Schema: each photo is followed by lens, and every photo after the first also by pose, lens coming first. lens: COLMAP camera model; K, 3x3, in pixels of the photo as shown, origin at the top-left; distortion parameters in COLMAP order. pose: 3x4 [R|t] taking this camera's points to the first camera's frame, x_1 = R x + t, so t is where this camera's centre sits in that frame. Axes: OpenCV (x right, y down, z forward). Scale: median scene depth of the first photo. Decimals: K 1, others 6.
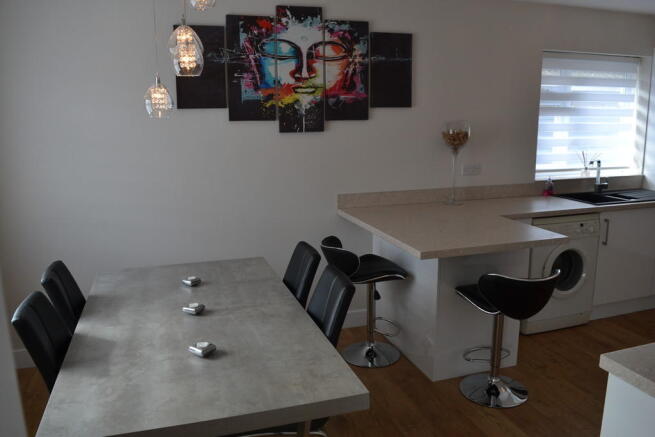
lens RADIAL K [[515.7, 0, 327.5], [0, 515.7, 218.5], [0, 0, 1]] dist [-0.087497, 0.009053]
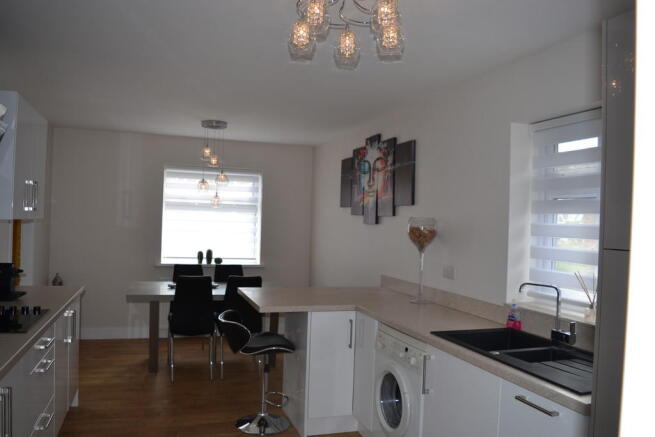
lens RADIAL K [[515.7, 0, 327.5], [0, 515.7, 218.5], [0, 0, 1]] dist [-0.087497, 0.009053]
pose [[0.012696, 0.013313, -0.999831, 1.351471], [-0.210909, 0.977451, 0.010337, -0.174203], [0.977423, 0.210742, 0.015217, 0.875475]]
